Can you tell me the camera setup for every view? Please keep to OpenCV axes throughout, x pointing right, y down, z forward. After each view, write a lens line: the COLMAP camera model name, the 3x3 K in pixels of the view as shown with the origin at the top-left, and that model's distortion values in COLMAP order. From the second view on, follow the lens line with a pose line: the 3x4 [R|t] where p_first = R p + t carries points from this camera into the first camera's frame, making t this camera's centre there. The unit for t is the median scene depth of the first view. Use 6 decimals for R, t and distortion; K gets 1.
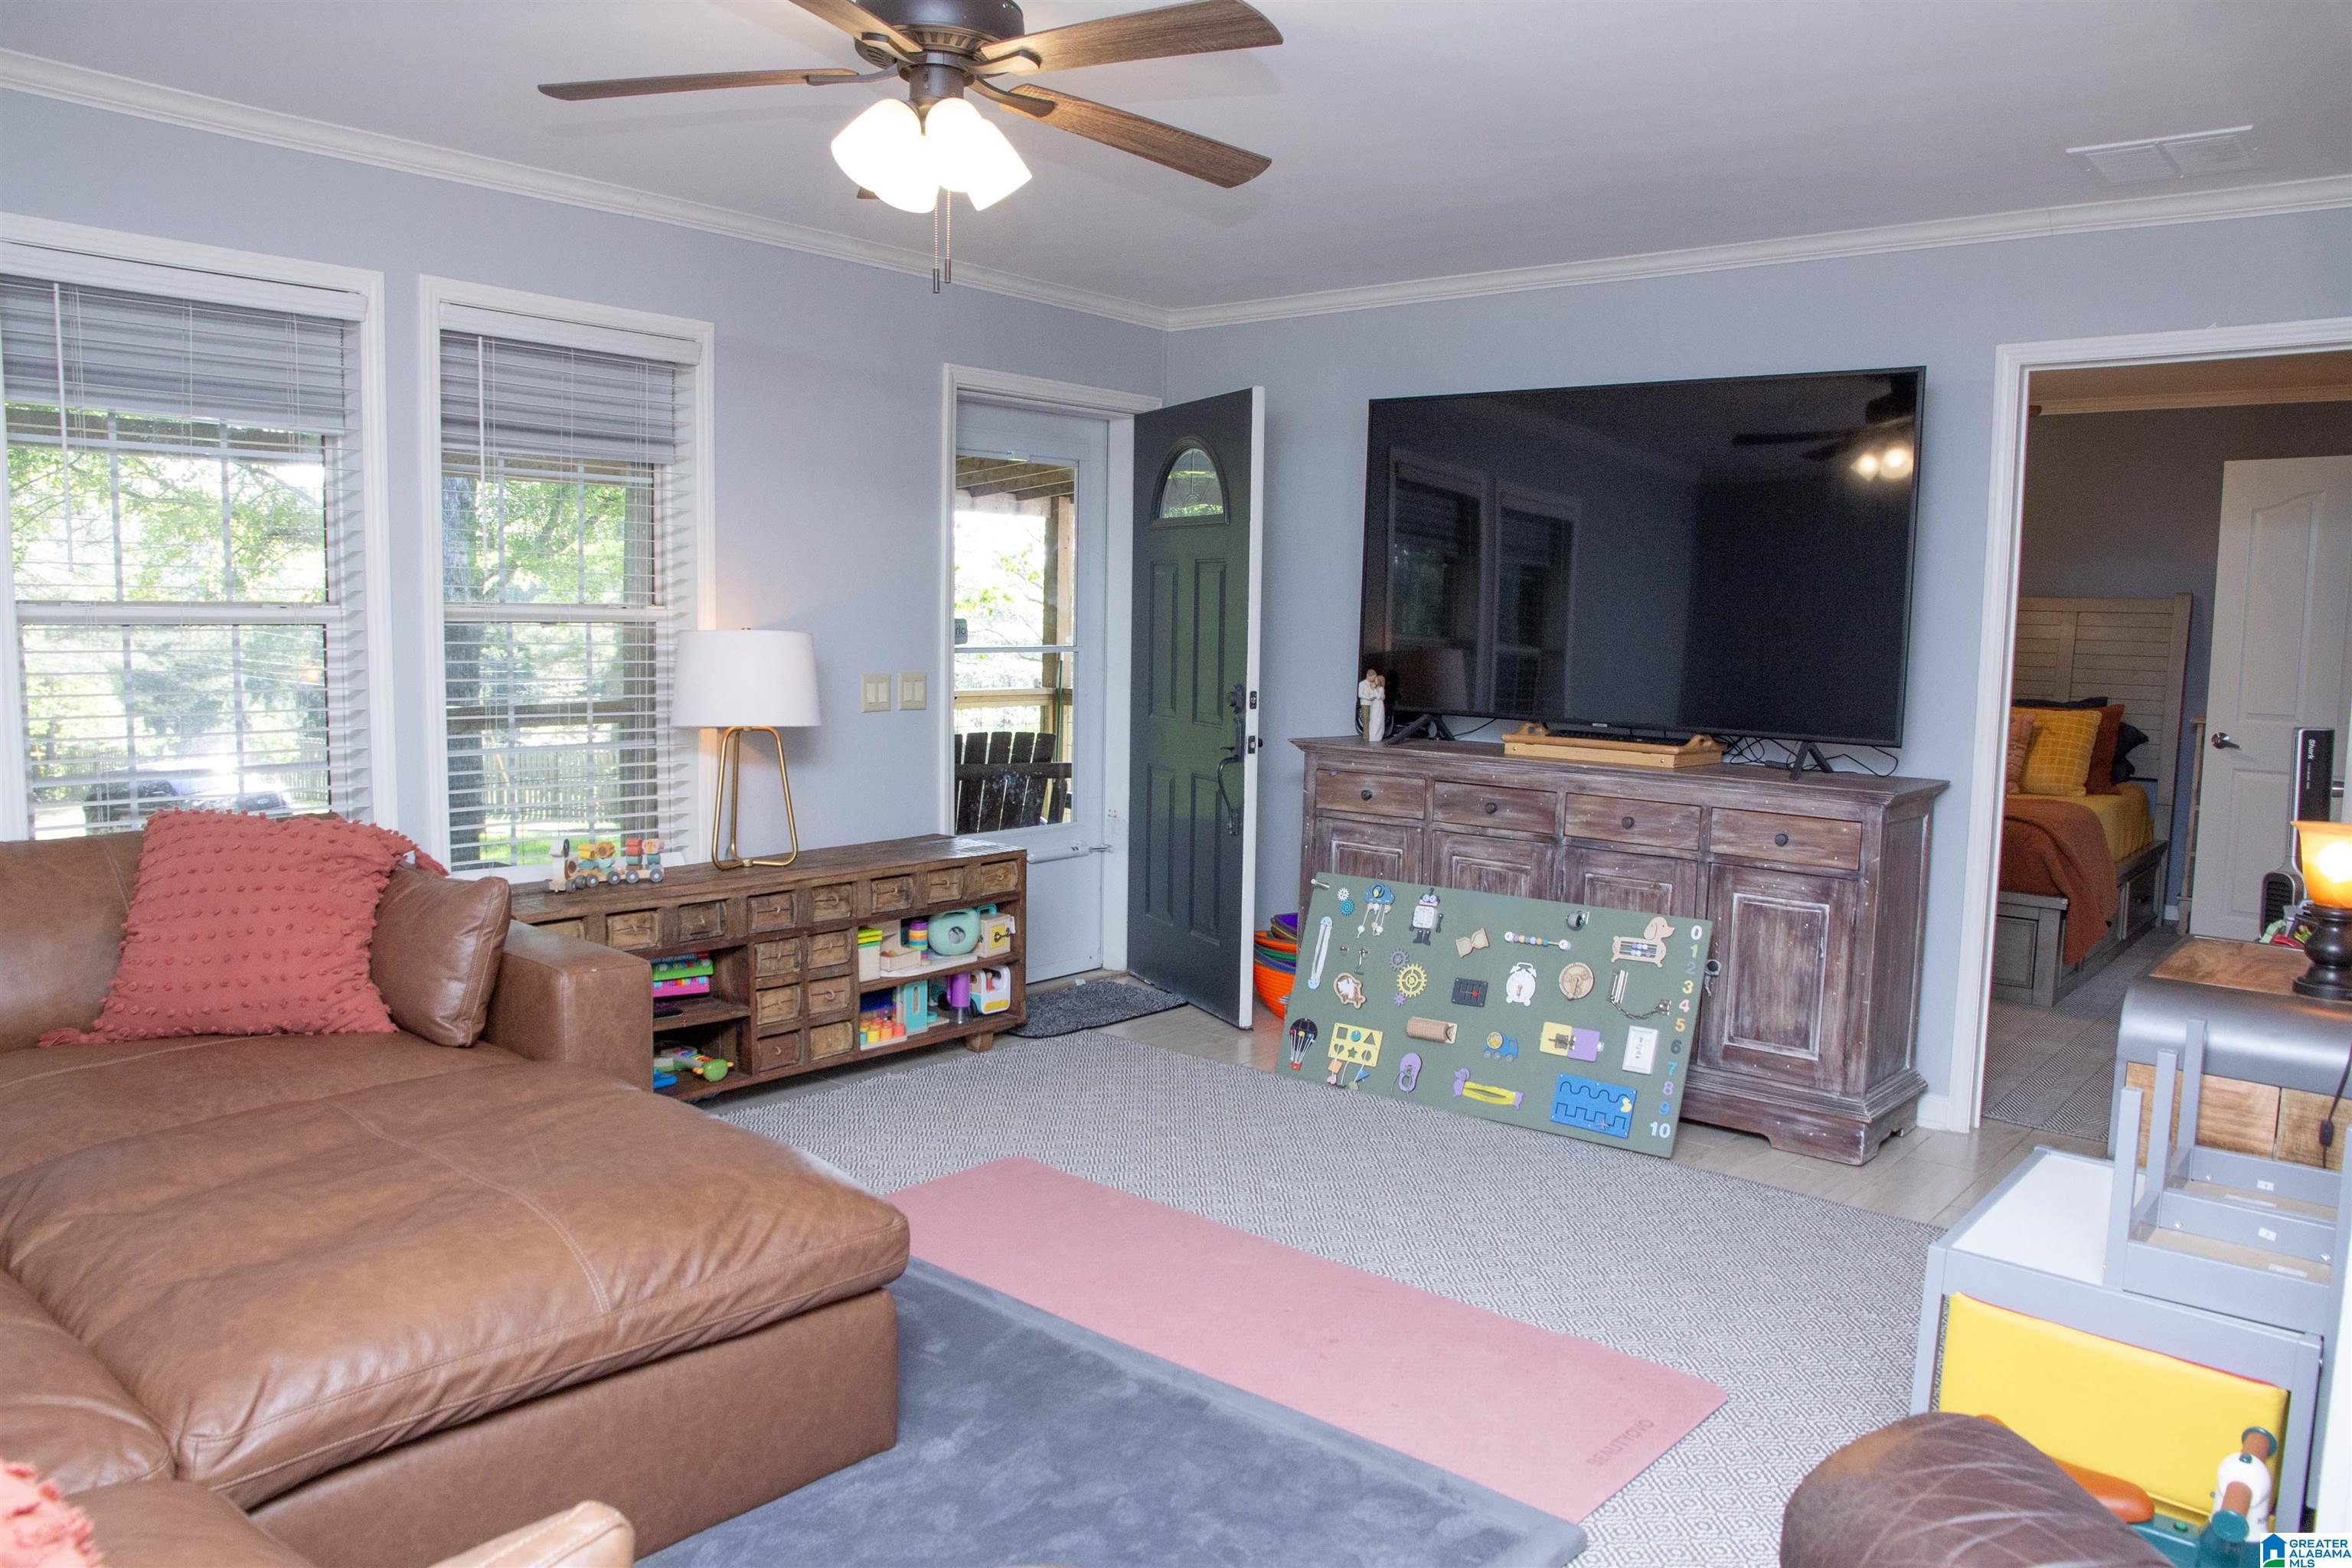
lens RADIAL K [[1693.7, 0, 1176.0], [0, 1693.7, 784.0], [0, 0, 1]] dist [-0.005390, -0.002874]
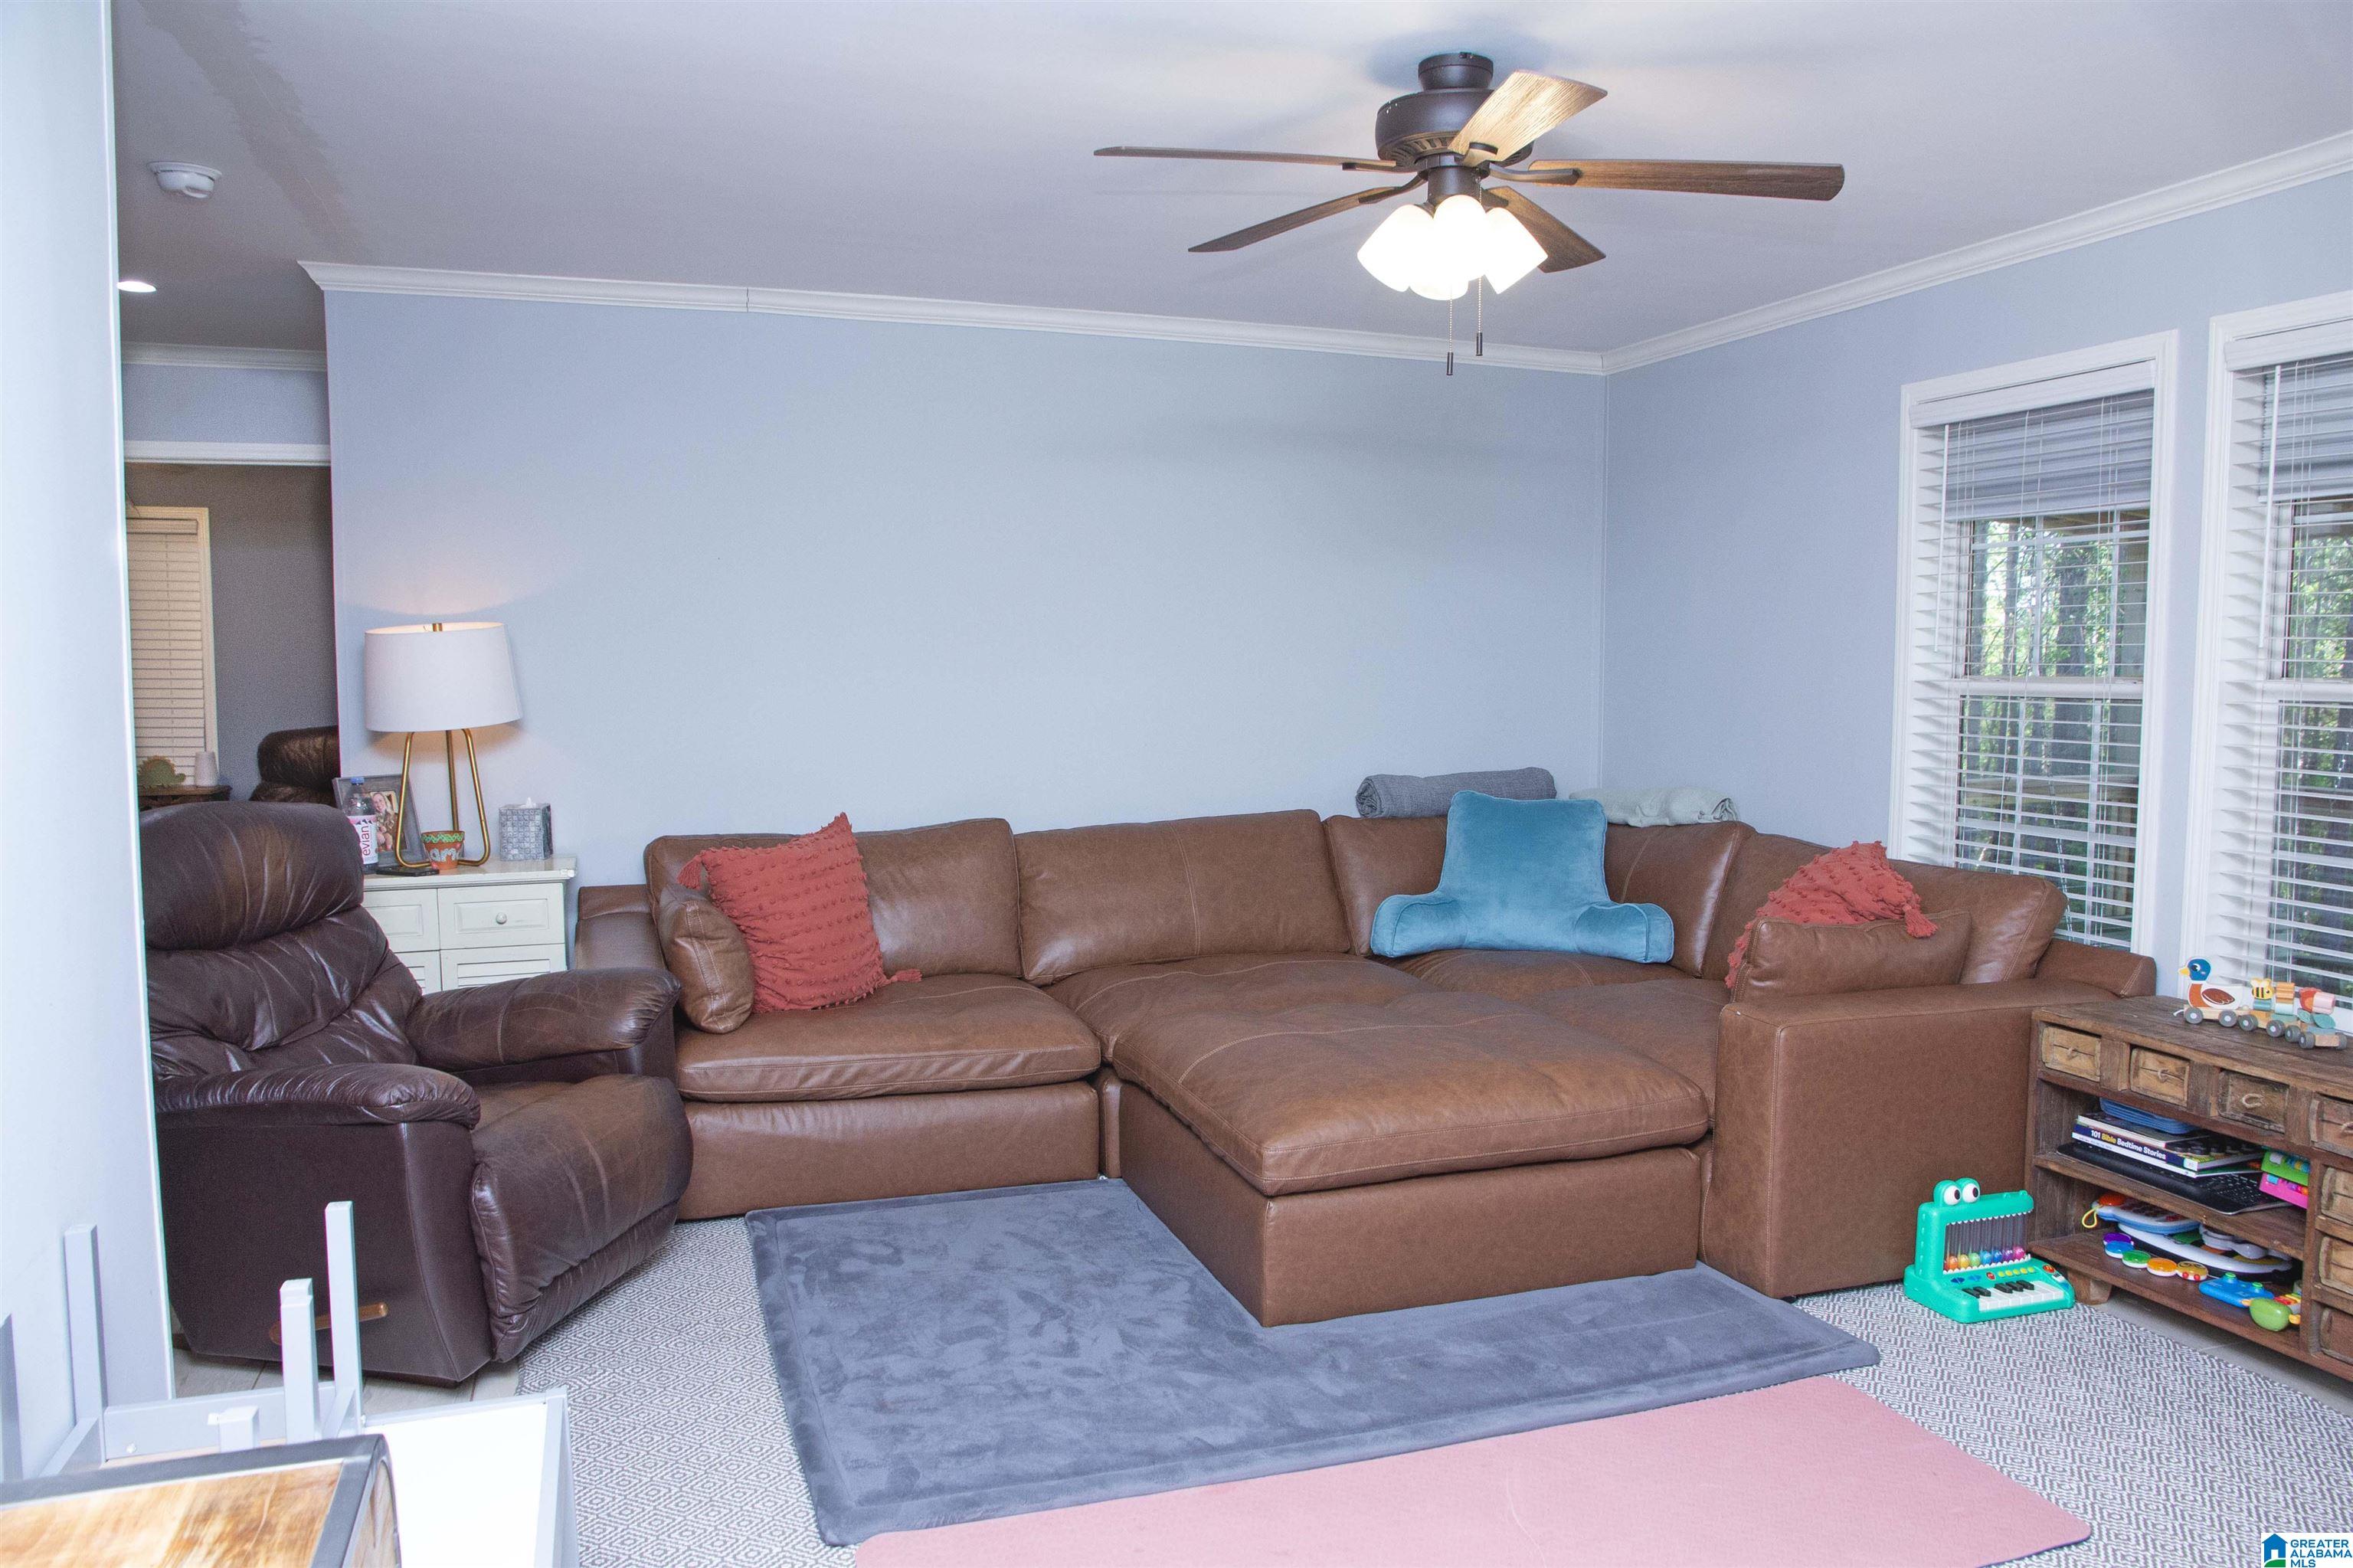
lens RADIAL K [[1694.5, 0, 1176.5], [0, 1694.5, 784.0], [0, 0, 1]] dist [-0.005390, -0.002874]
pose [[-0.503300, 0.047775, -0.862790, 0.645952], [-0.094784, 0.989393, 0.110076, -0.102473], [0.858898, 0.137180, -0.493433, 1.027353]]
